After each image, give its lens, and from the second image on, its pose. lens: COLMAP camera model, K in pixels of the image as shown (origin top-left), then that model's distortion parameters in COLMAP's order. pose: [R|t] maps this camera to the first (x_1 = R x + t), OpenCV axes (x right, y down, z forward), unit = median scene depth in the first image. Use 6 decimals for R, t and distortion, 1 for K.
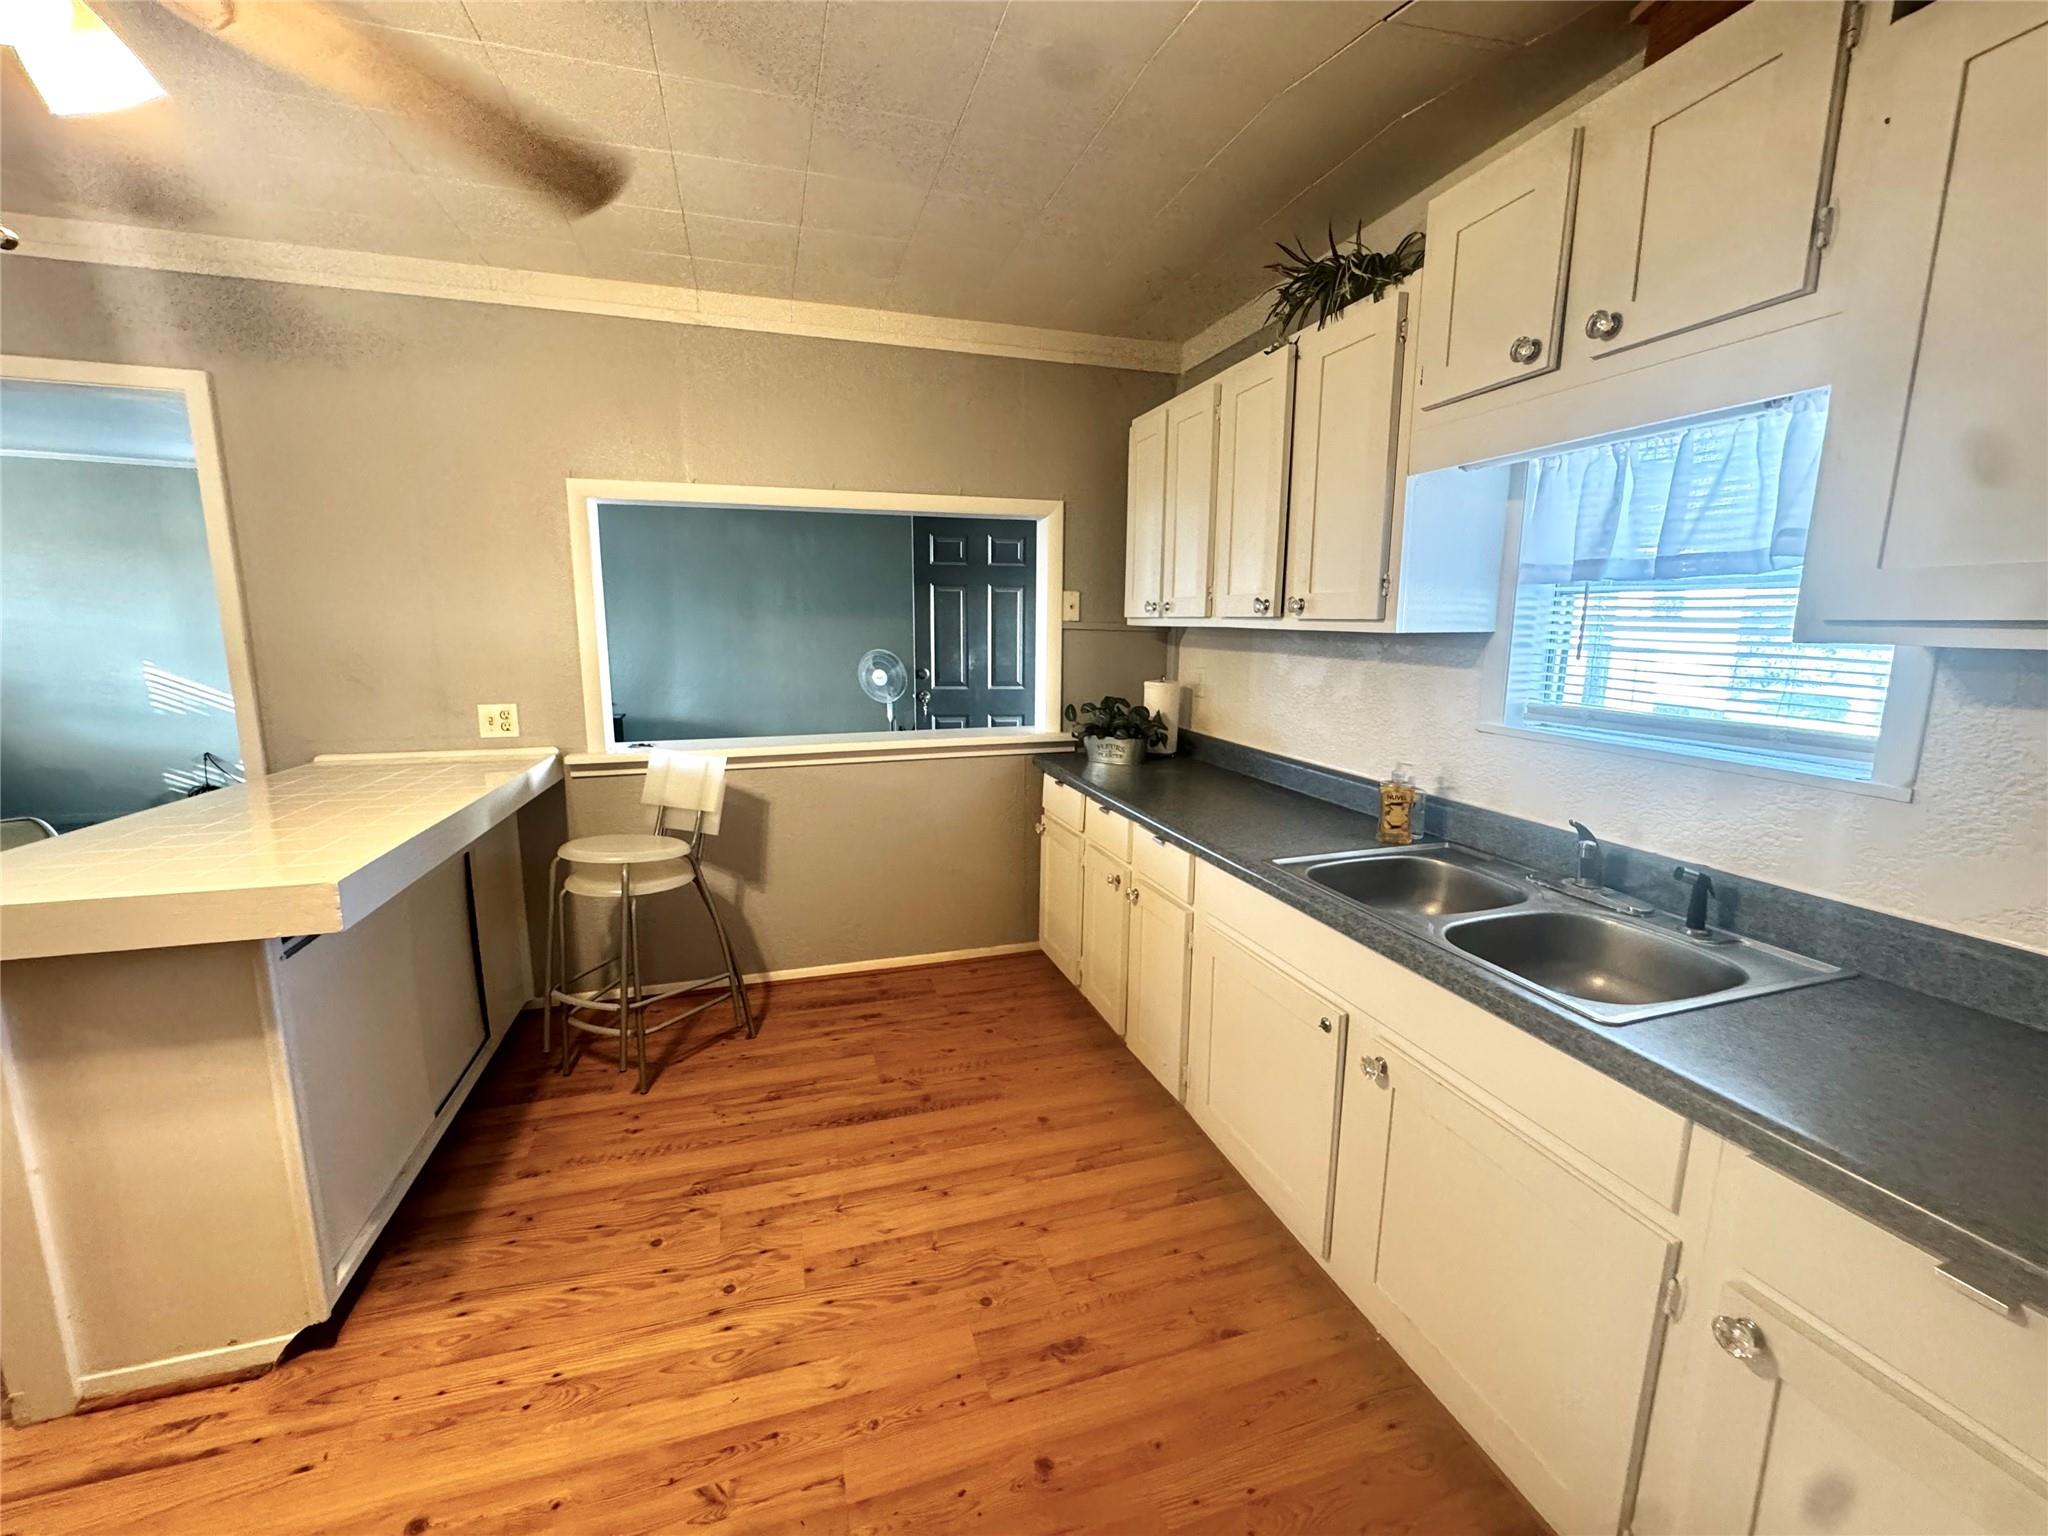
lens RADIAL K [[827.3, 0, 1023.3], [0, 827.3, 763.5], [0, 0, 1]] dist [-0.002183, -0.000846]
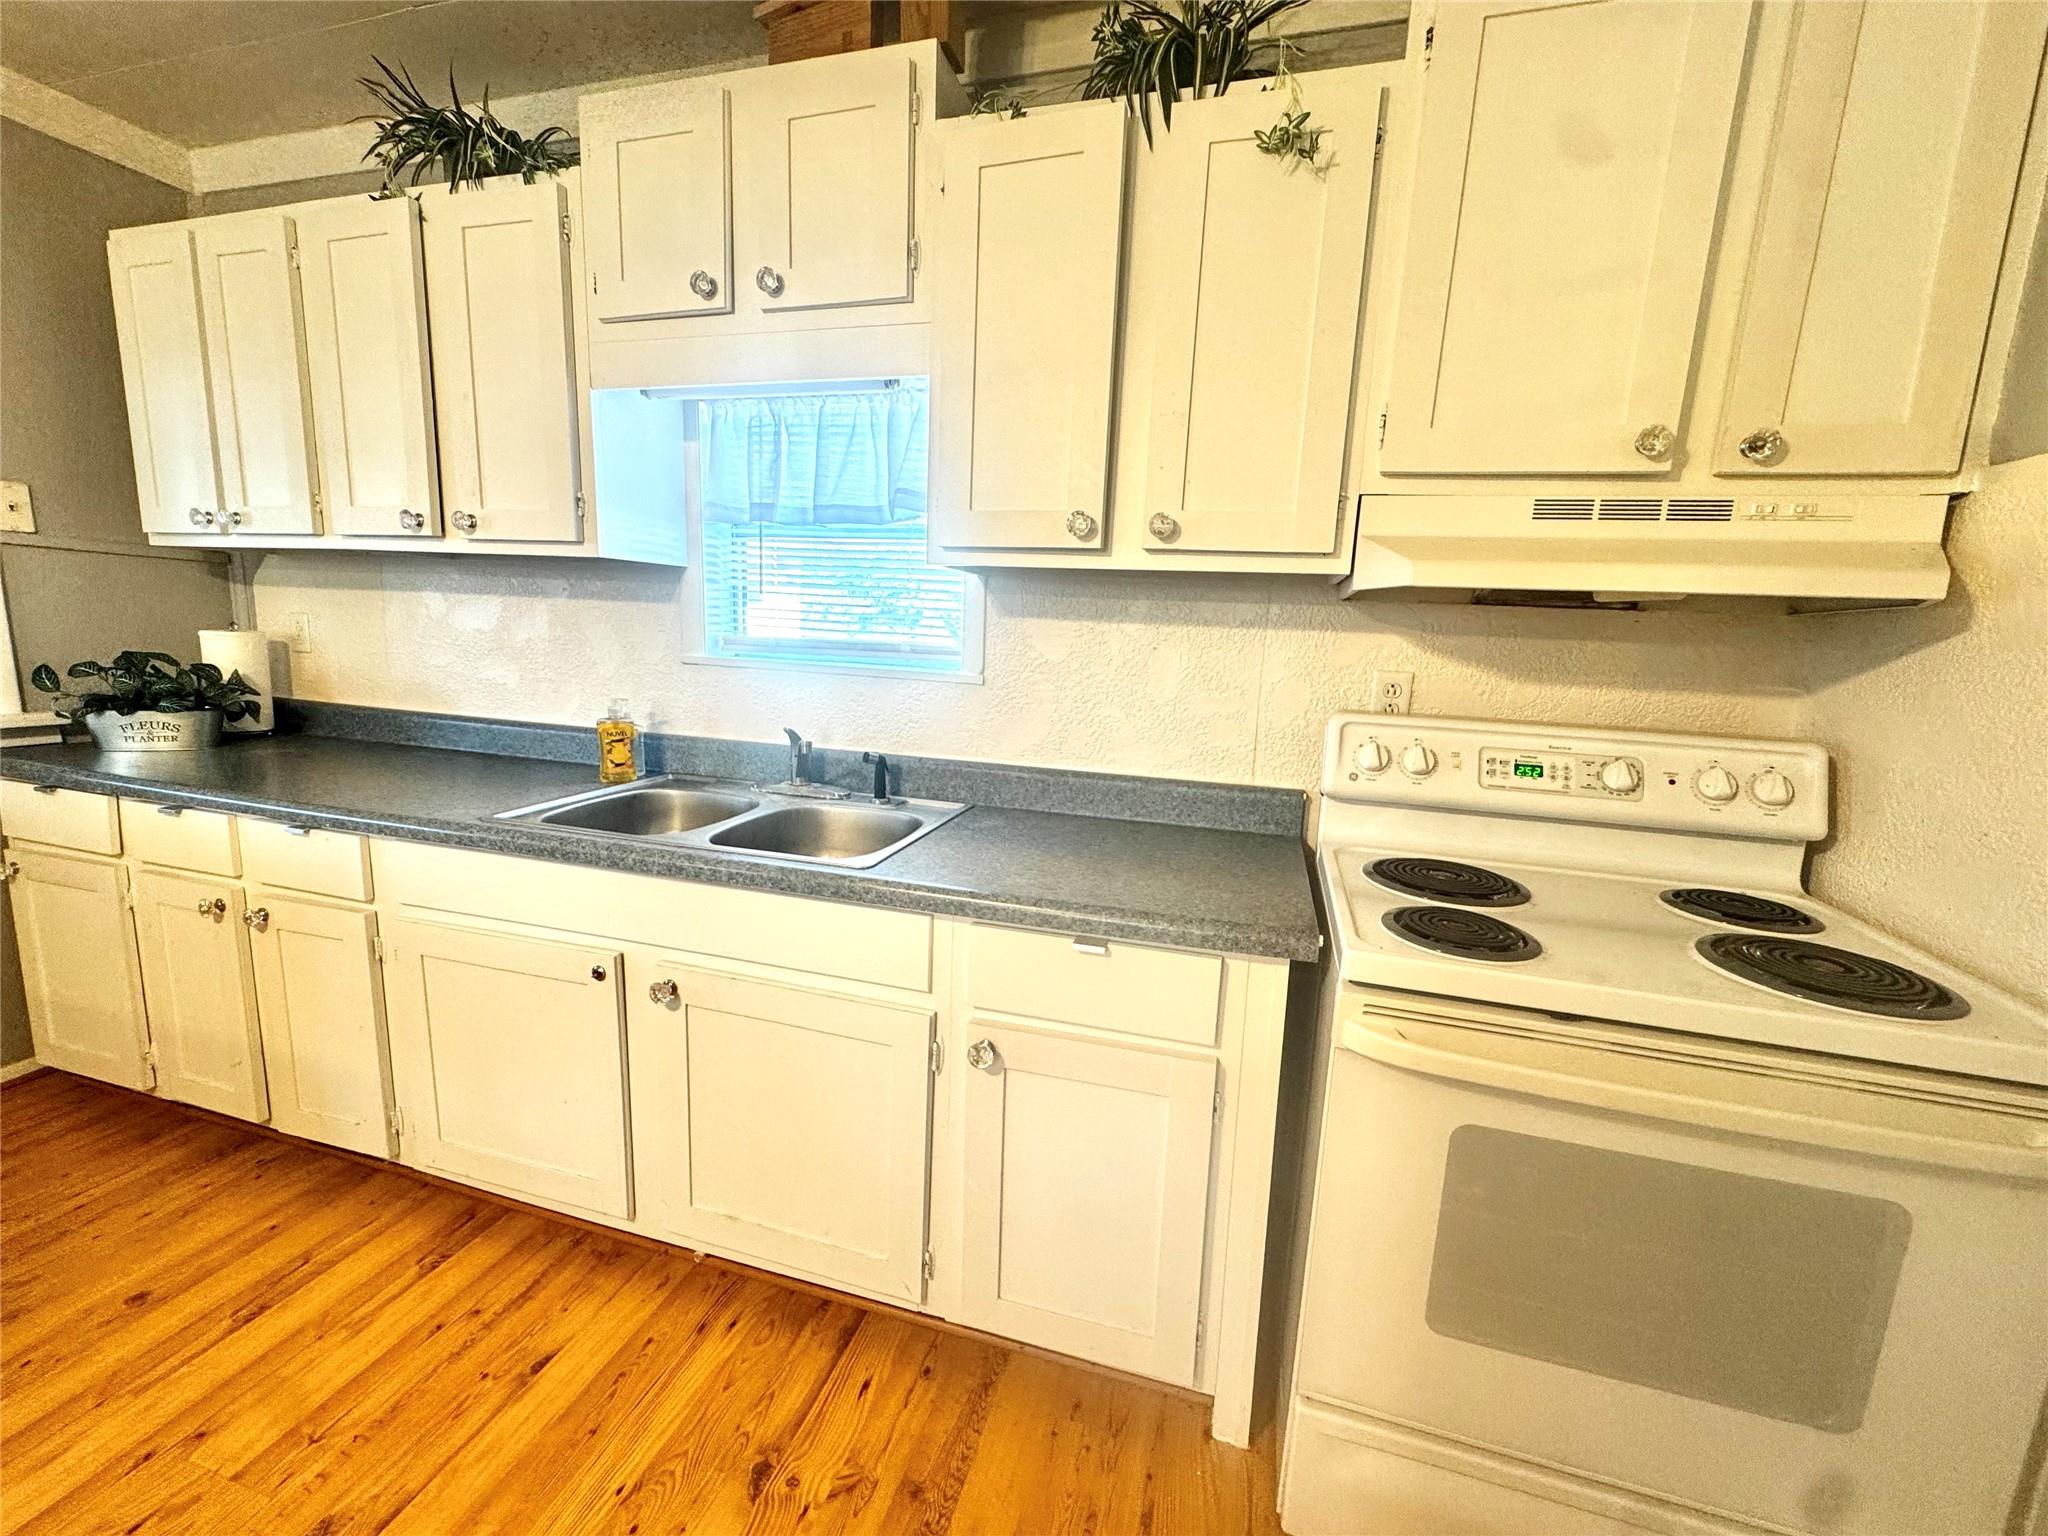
lens RADIAL K [[827.3, 0, 1024.0], [0, 827.3, 768.3], [0, 0, 1]] dist [-0.002183, -0.000846]
pose [[0.550994, -0.119302, 0.825937, -0.091235], [0.108133, 0.991591, 0.071092, 0.066257], [-0.827473, 0.050140, 0.559262, 0.073264]]
